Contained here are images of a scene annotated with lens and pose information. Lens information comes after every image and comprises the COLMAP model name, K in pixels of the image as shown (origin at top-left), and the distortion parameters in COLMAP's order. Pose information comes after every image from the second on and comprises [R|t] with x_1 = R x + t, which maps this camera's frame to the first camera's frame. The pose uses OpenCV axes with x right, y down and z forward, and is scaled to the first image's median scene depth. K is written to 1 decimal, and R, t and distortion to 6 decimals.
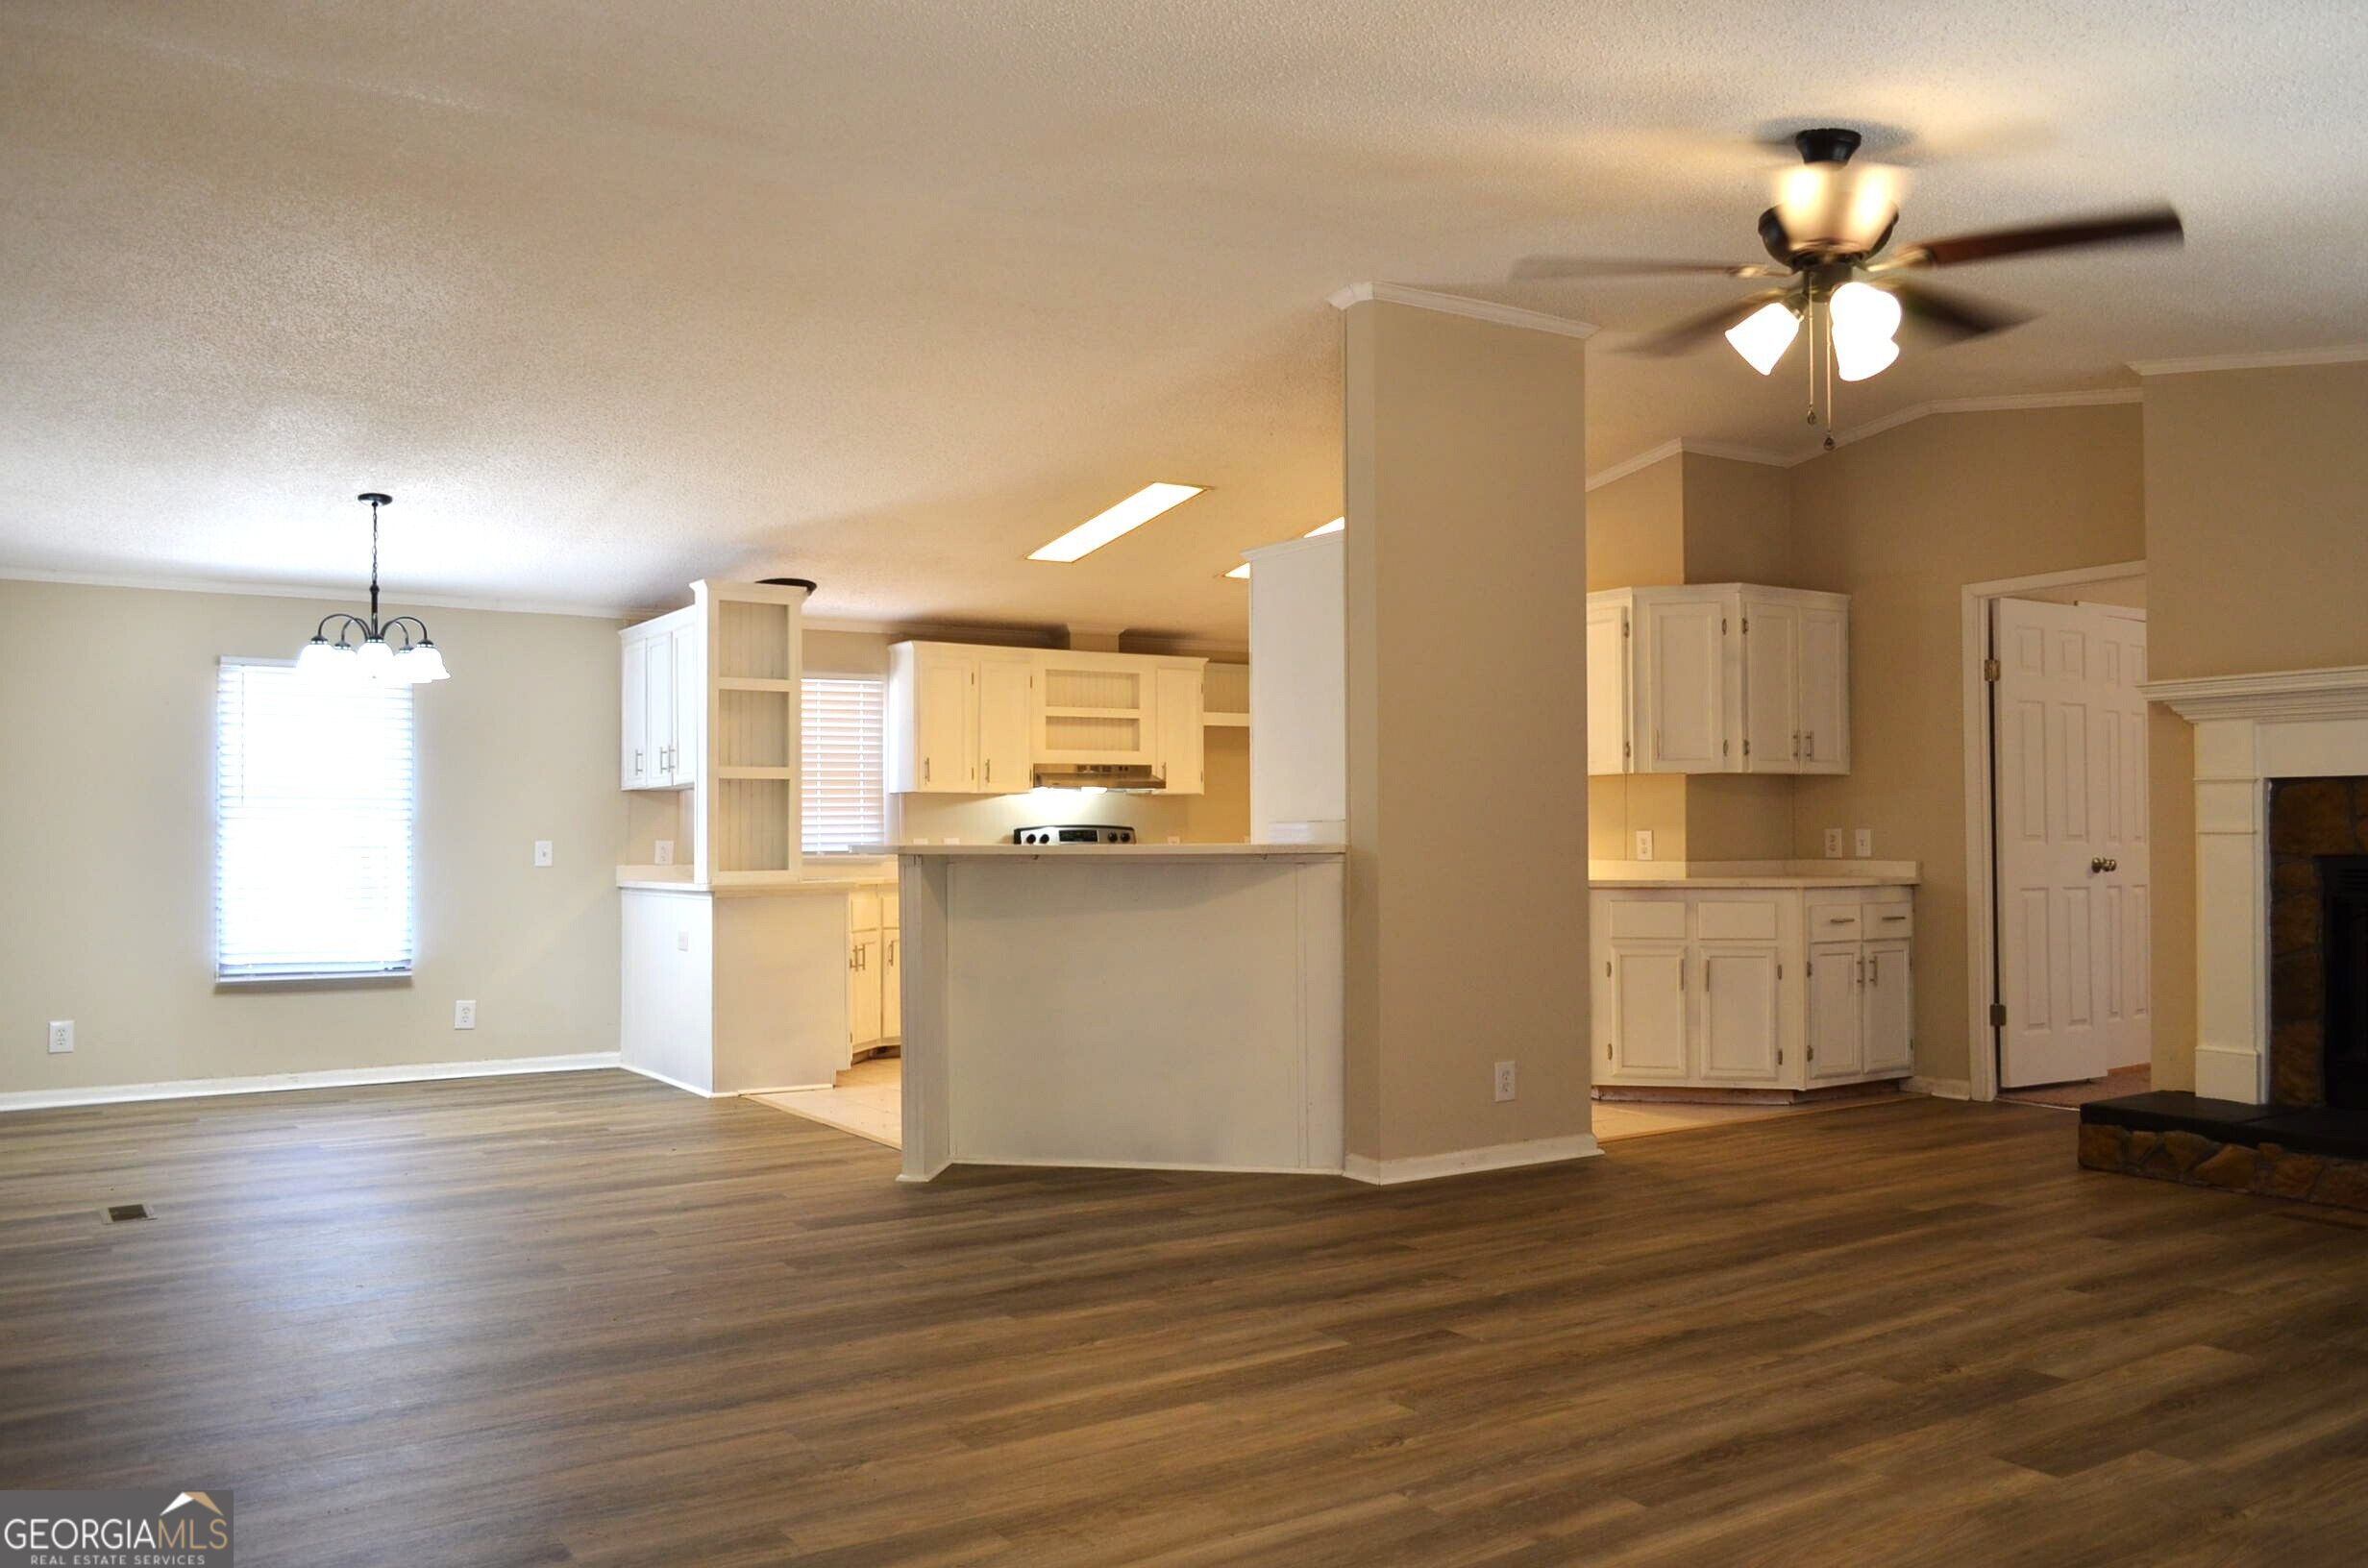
lens RADIAL K [[1854.9, 0, 1185.7], [0, 1854.9, 793.3], [0, 0, 1]] dist [-0.000989, 0.000984]
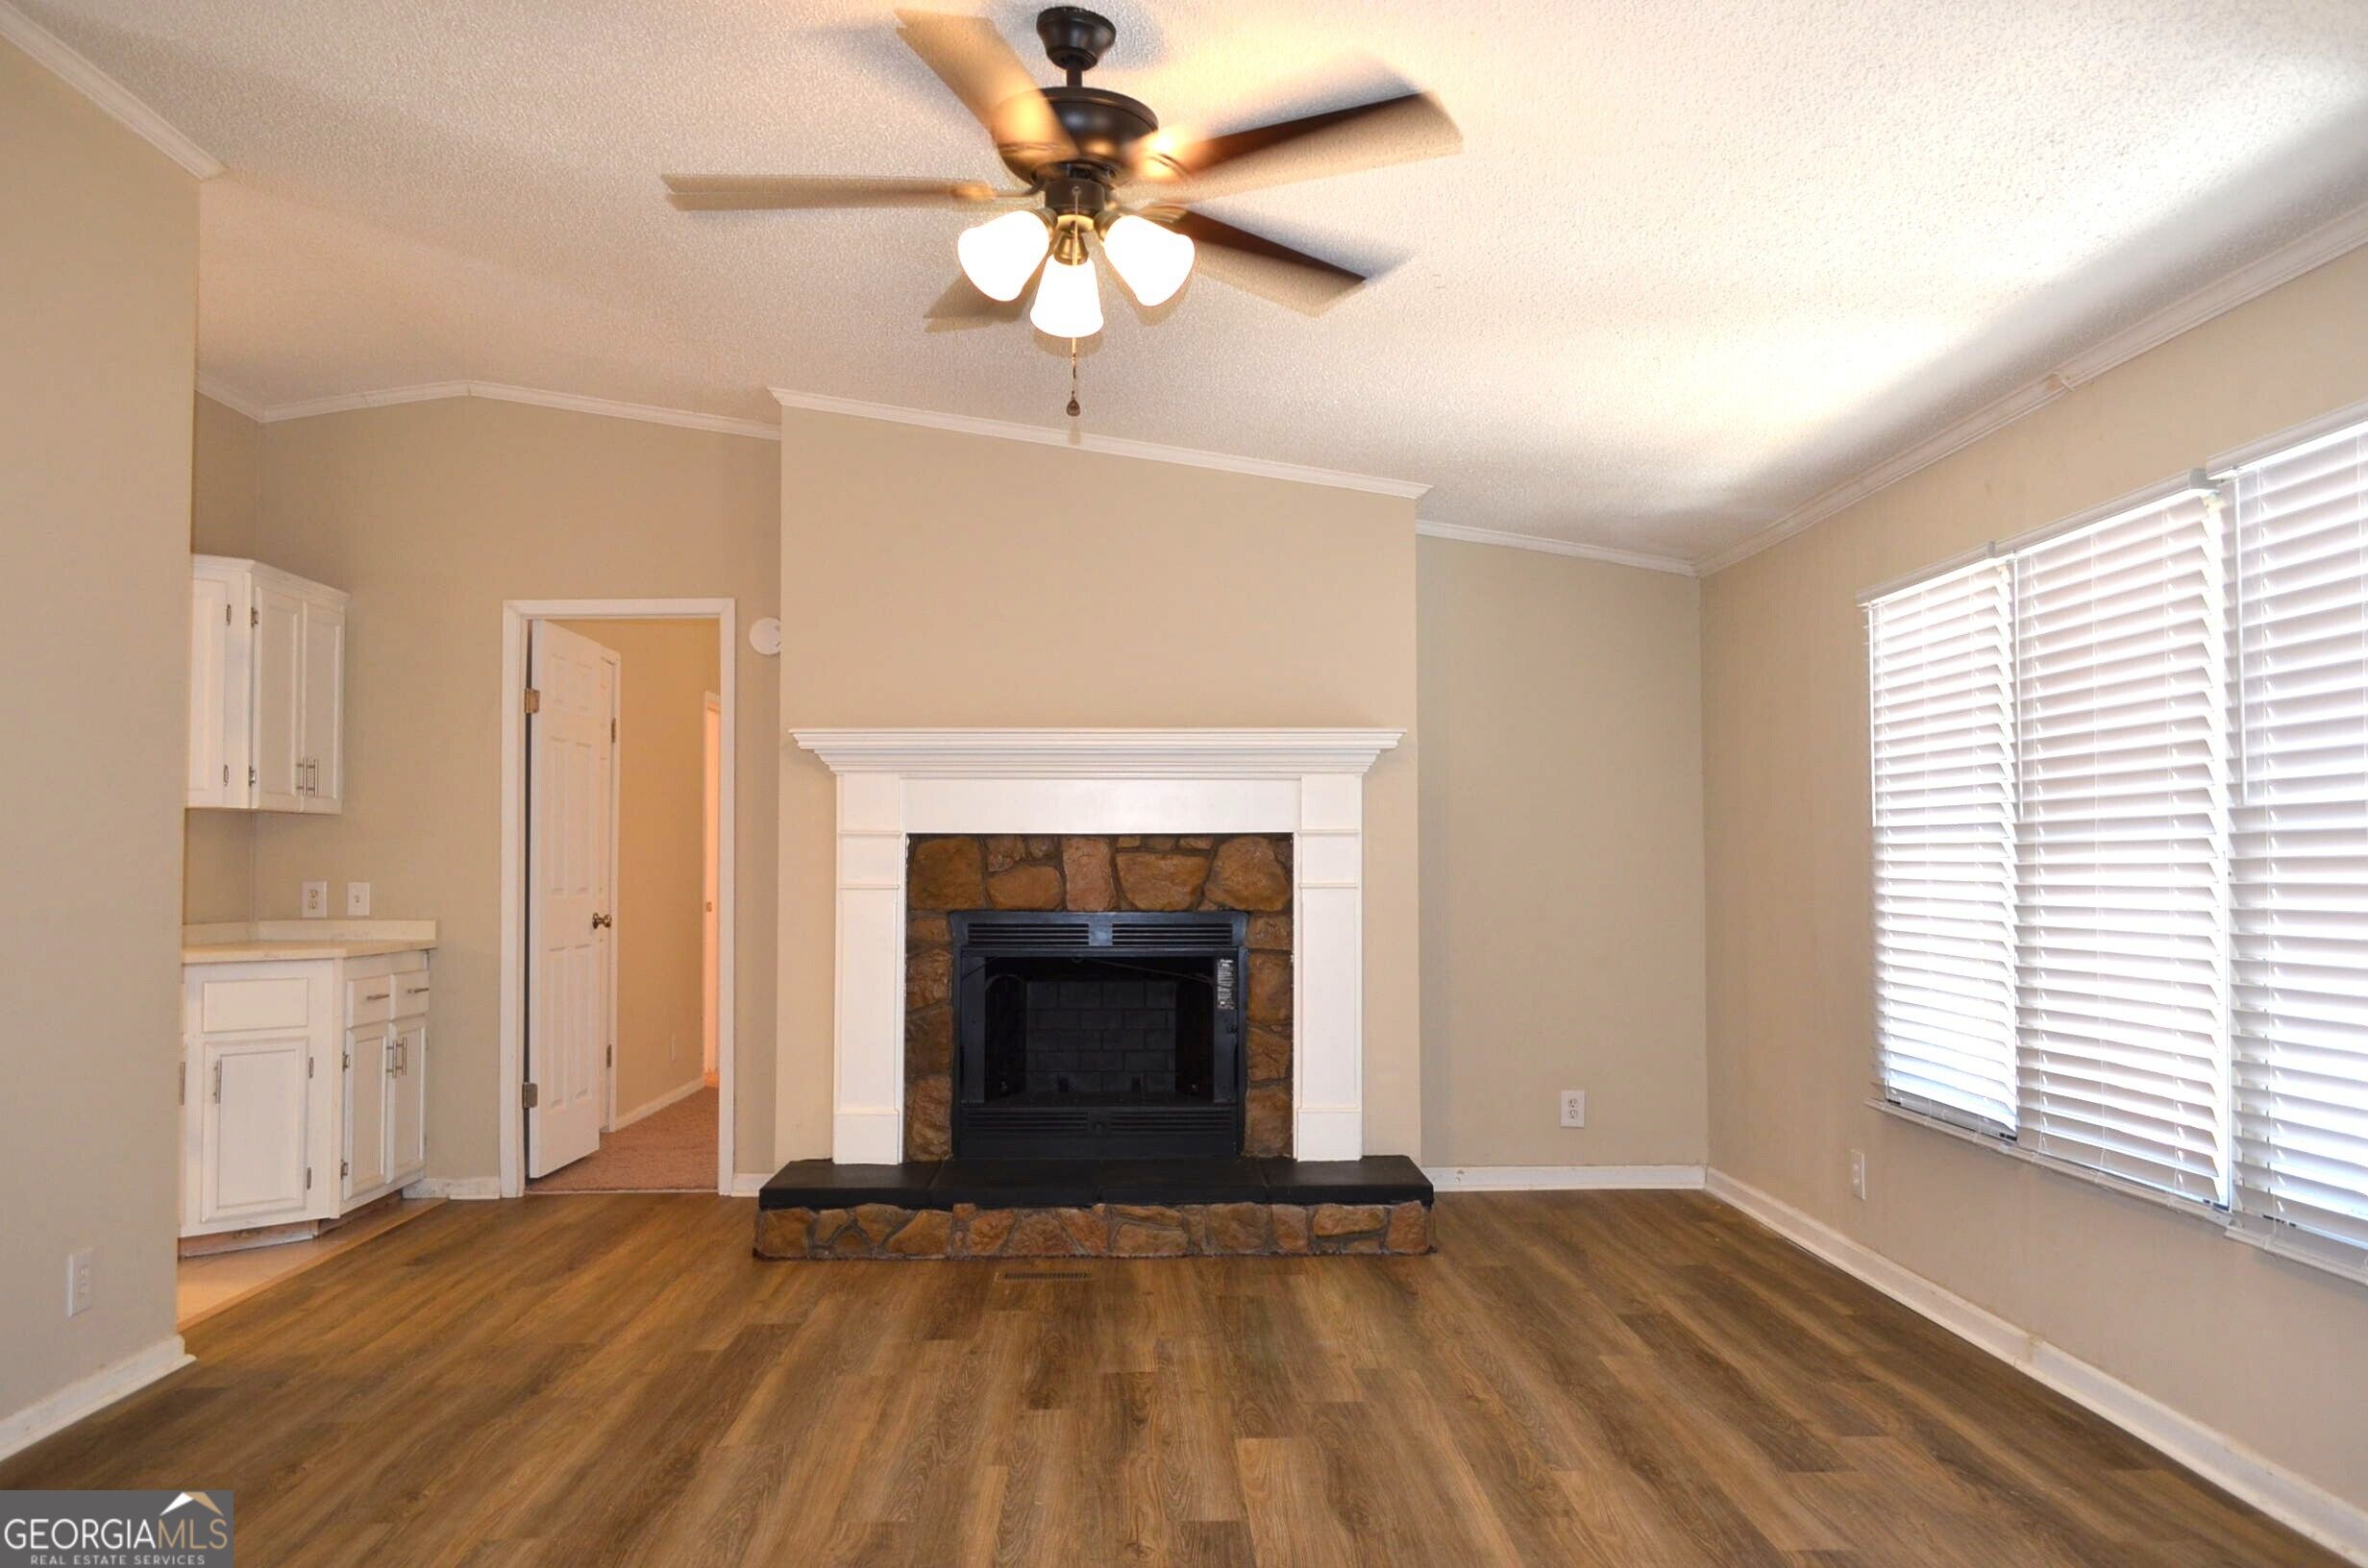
lens RADIAL K [[1854.9, 0, 1185.7], [0, 1854.9, 793.3], [0, 0, 1]] dist [-0.000989, 0.000984]
pose [[0.521696, 0.038171, 0.852277, -0.142977], [-0.019292, 0.999271, -0.032946, 0.000160], [-0.852914, 0.000745, 0.522052, 0.265678]]
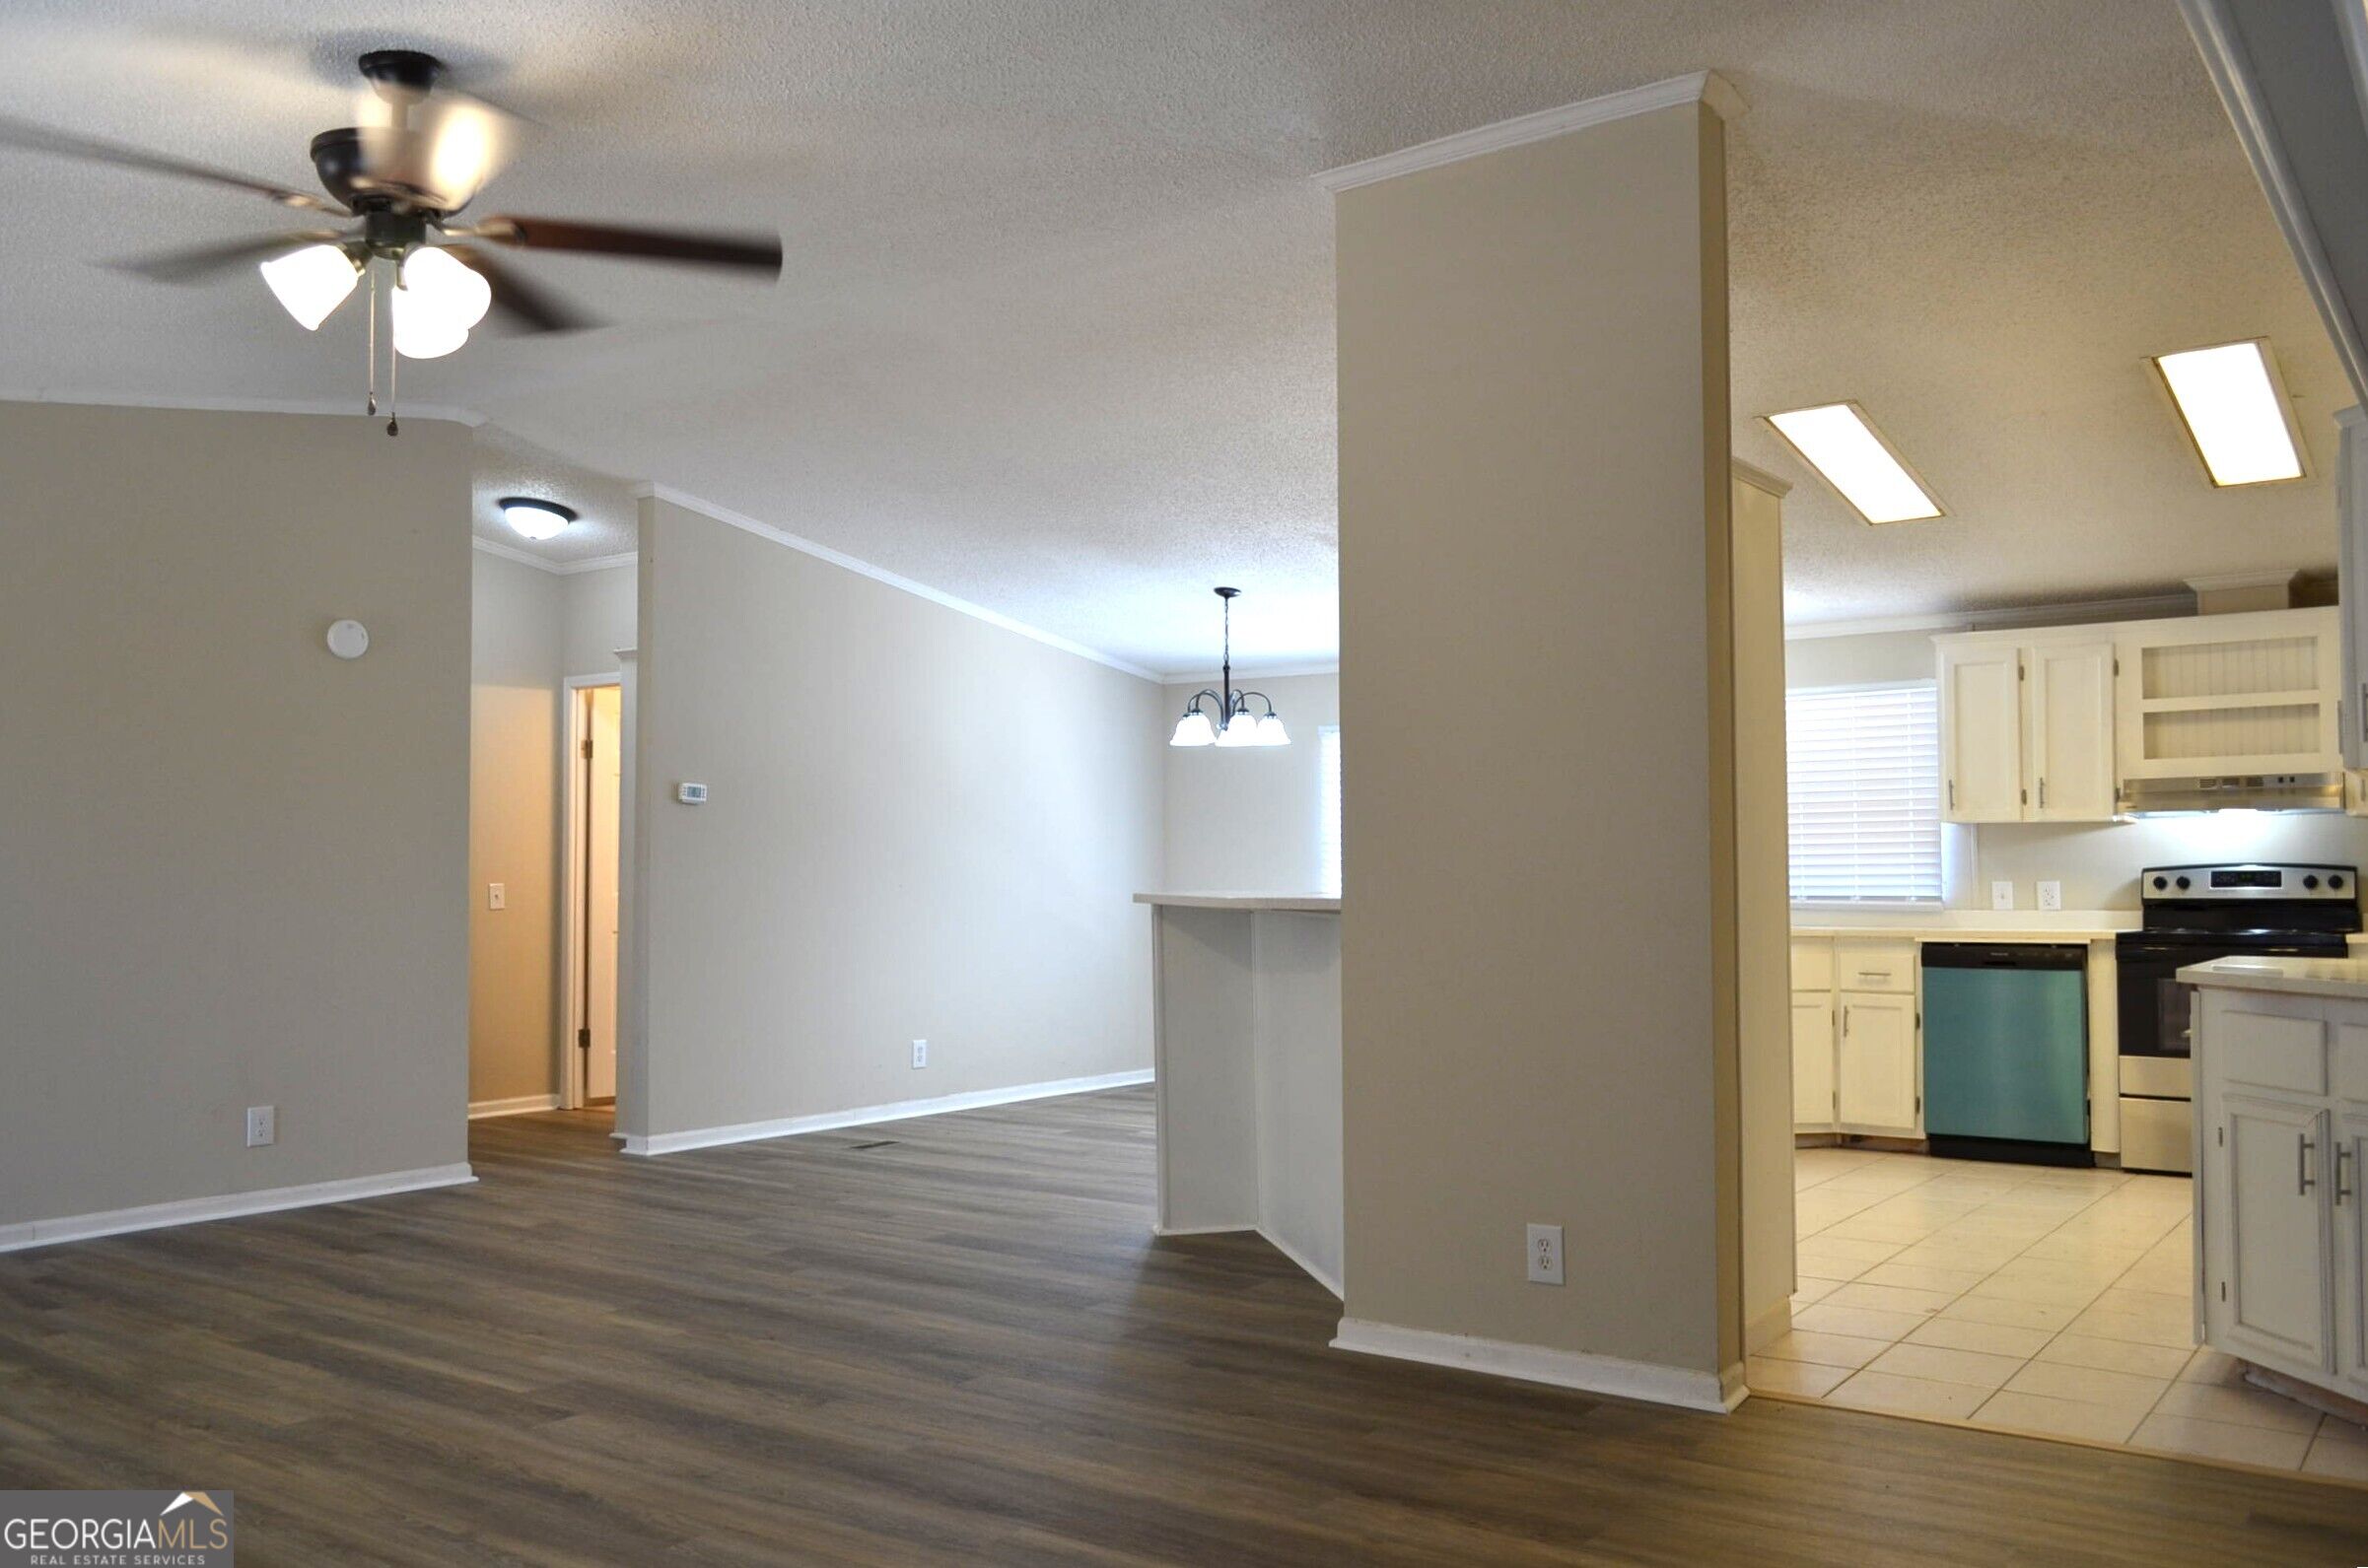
lens RADIAL K [[1881.4, 0, 1183.4], [0, 1881.4, 792.7], [0, 0, 1]] dist [-0.011886, 0.002135]
pose [[0.352026, -0.036343, -0.935284, 0.605864], [0.021850, 0.999293, -0.030606, 0.004540], [0.935735, -0.009662, 0.352571, 0.500825]]
